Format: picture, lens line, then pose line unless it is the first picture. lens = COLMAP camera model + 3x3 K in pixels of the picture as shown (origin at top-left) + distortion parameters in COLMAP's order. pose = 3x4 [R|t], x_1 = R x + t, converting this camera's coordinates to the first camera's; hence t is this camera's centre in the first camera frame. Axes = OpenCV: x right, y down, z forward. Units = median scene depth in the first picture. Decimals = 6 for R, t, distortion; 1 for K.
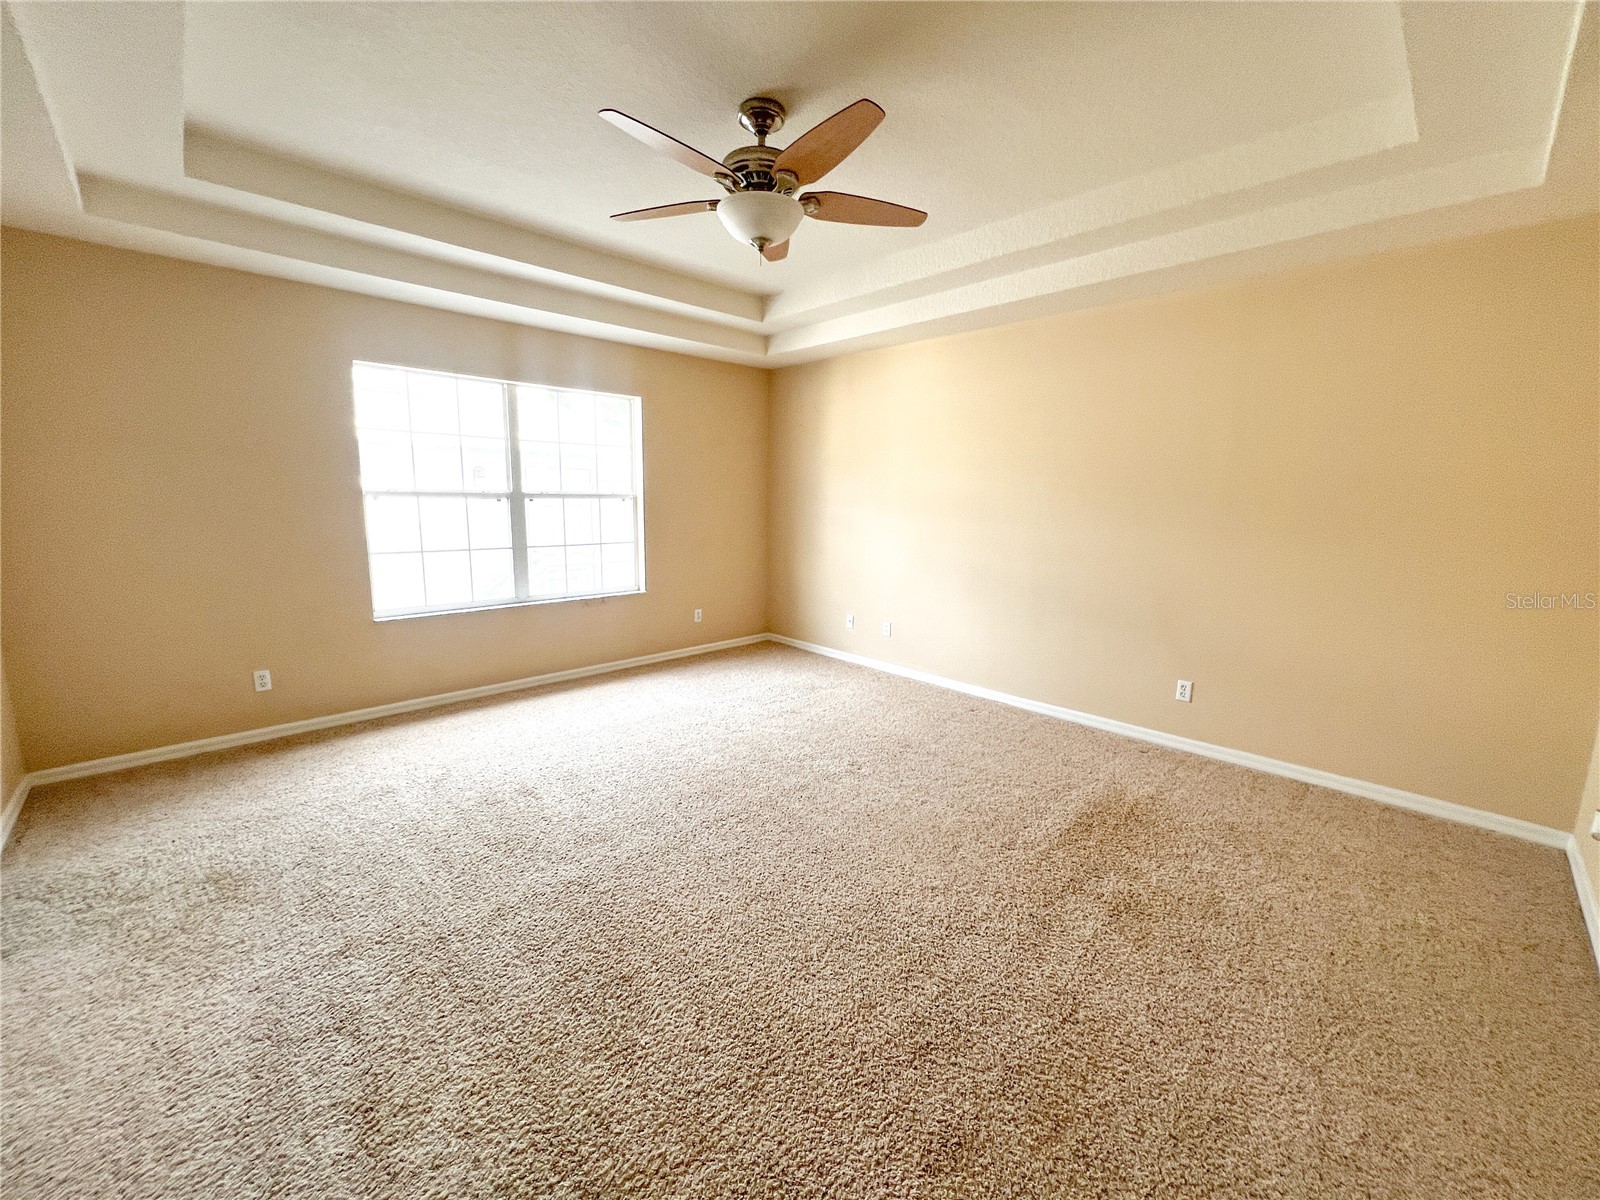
lens RADIAL K [[633.3, 0, 800.0], [0, 633.3, 600.0], [0, 0, 1]] dist [-0.001475, -0.000190]
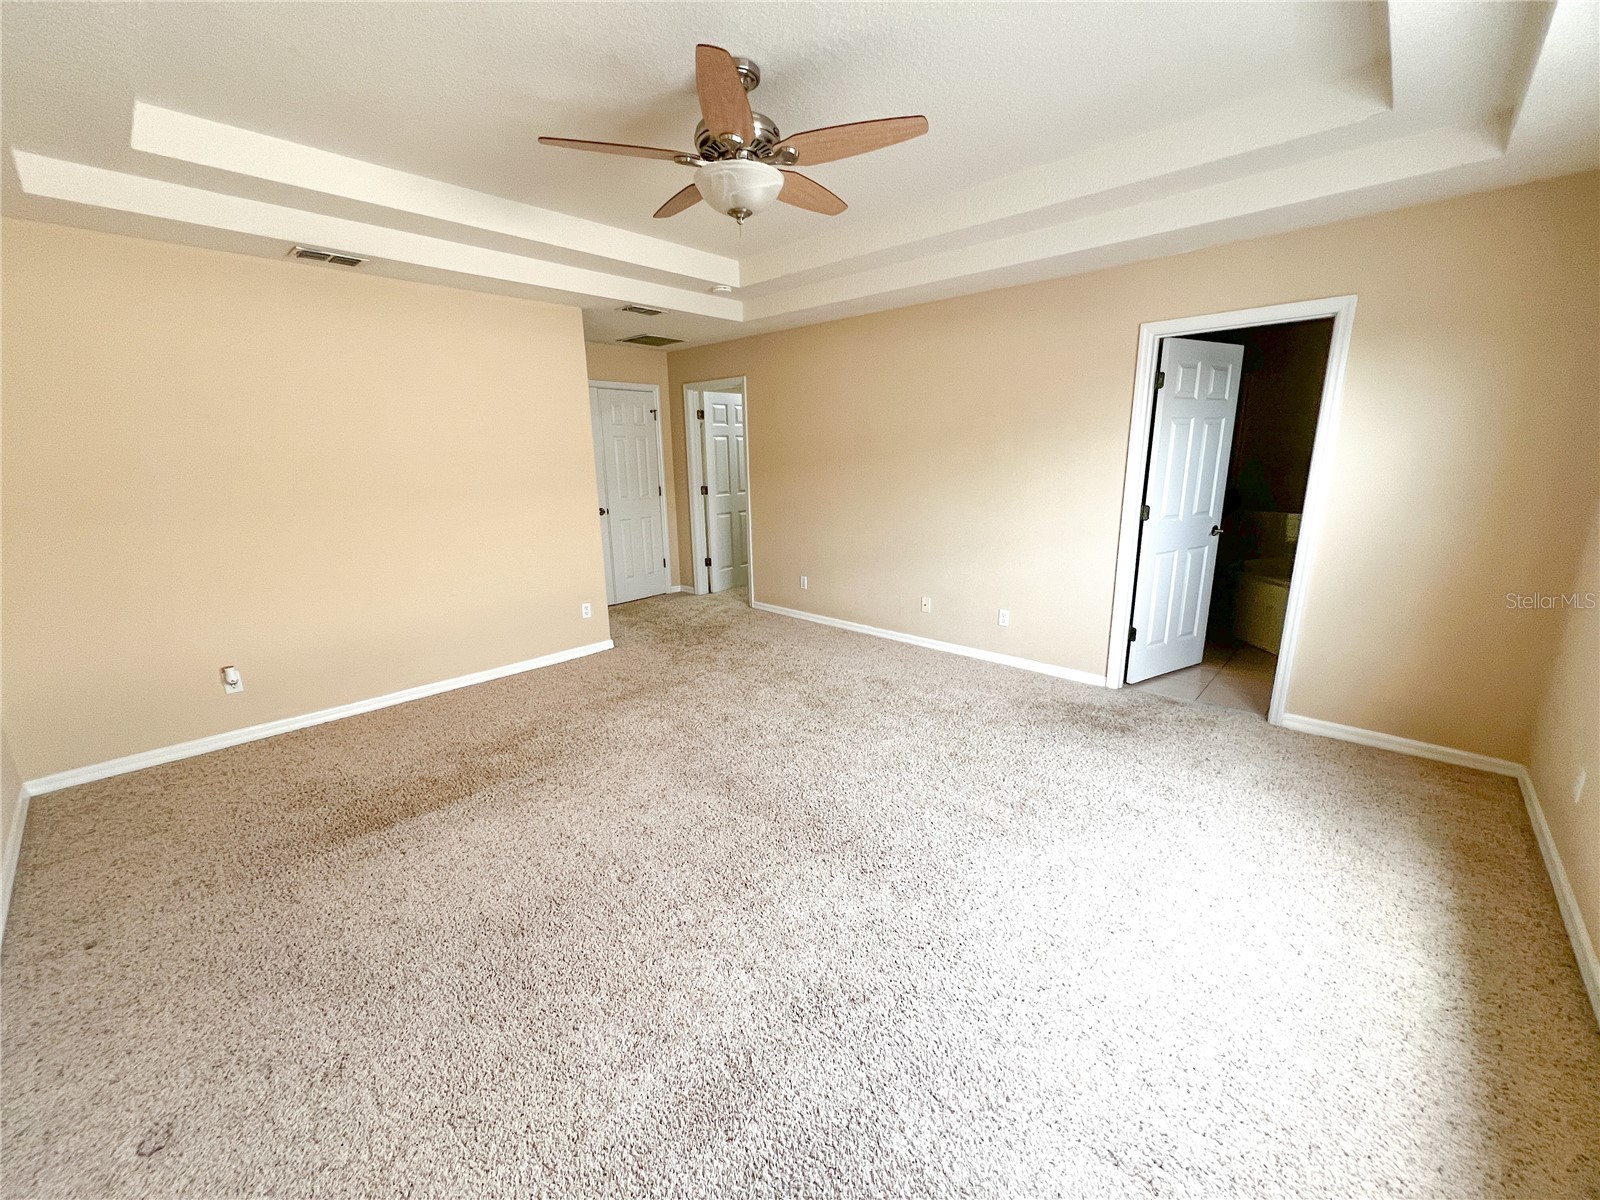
lens RADIAL K [[633.3, 0, 800.0], [0, 633.3, 600.0], [0, 0, 1]] dist [-0.001475, -0.000190]
pose [[-0.998496, 0.003923, -0.054679, -0.055570], [-0.018151, 0.917518, 0.397280, -0.228607], [0.051727, 0.397675, -0.916067, 1.246299]]
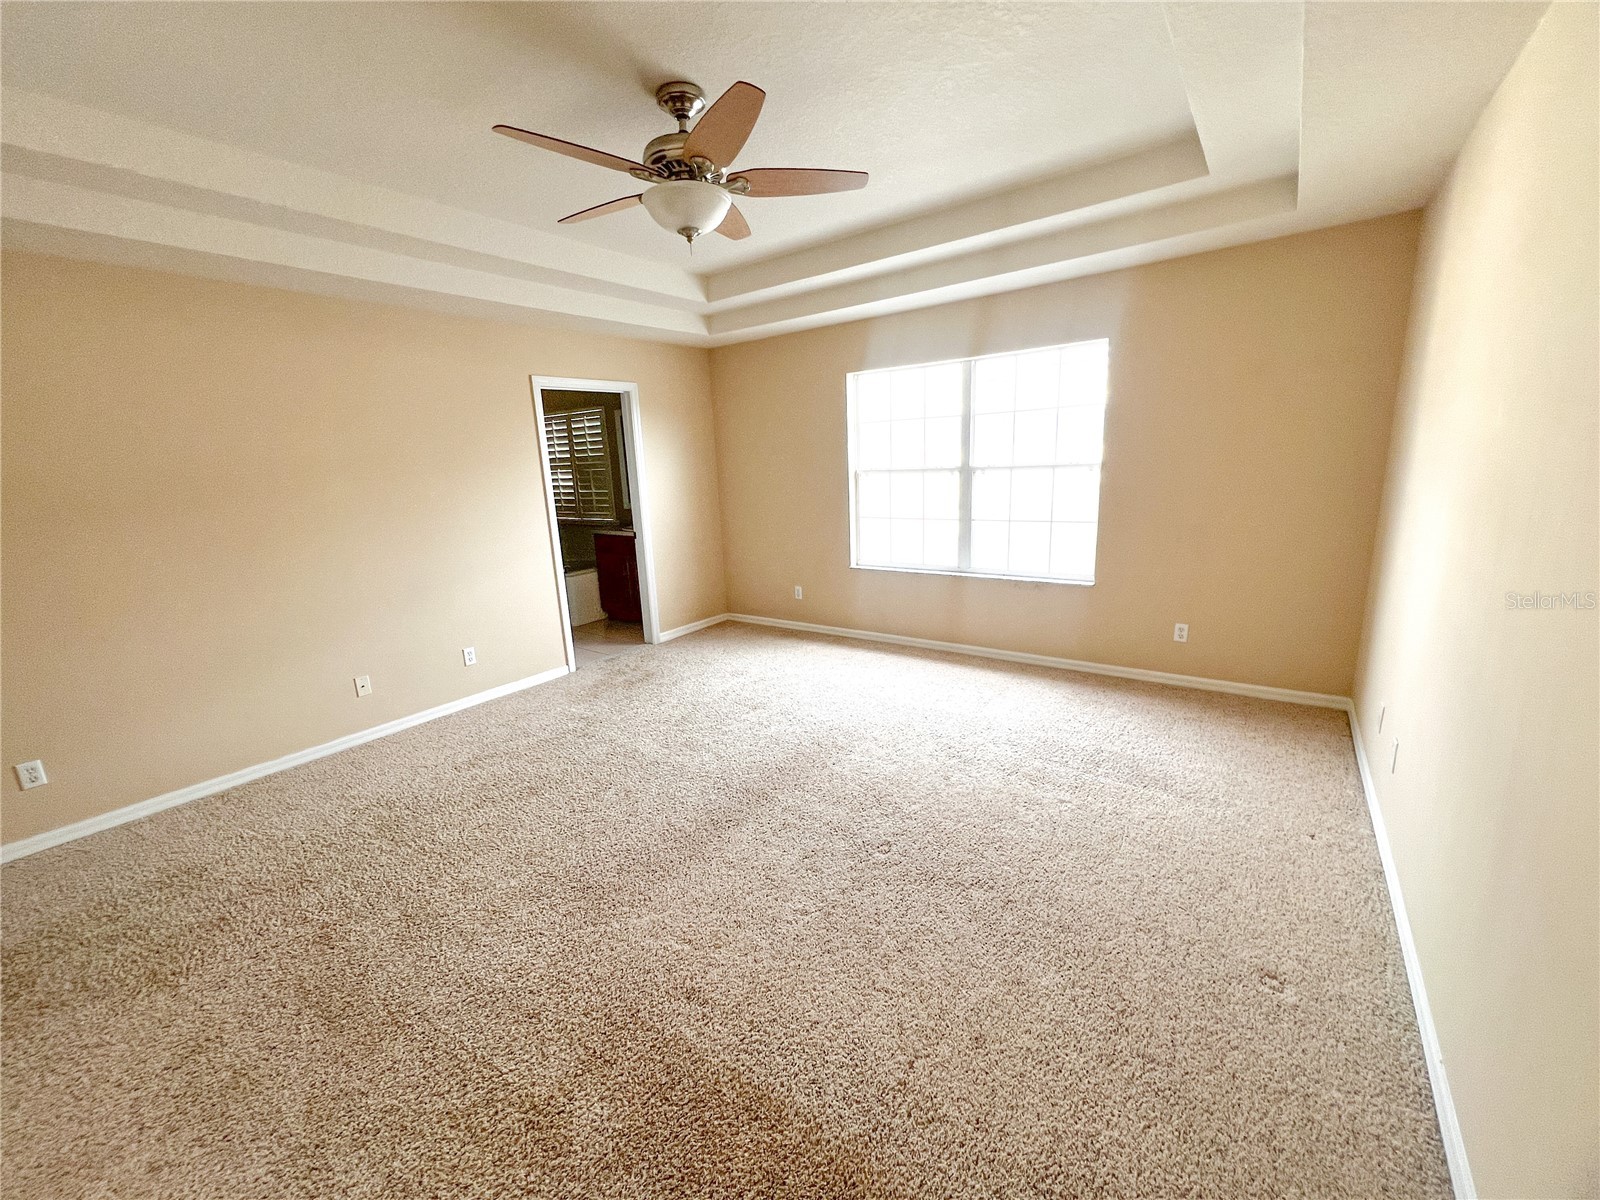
lens RADIAL K [[637.3, 0, 800.7], [0, 637.3, 587.6], [0, 0, 1]] dist [-0.000014, -0.000023]
pose [[0.163448, 0.165712, -0.972535, 0.602824], [-0.122117, 0.981609, 0.146735, -0.102572], [0.978965, 0.094780, 0.180679, 0.614953]]
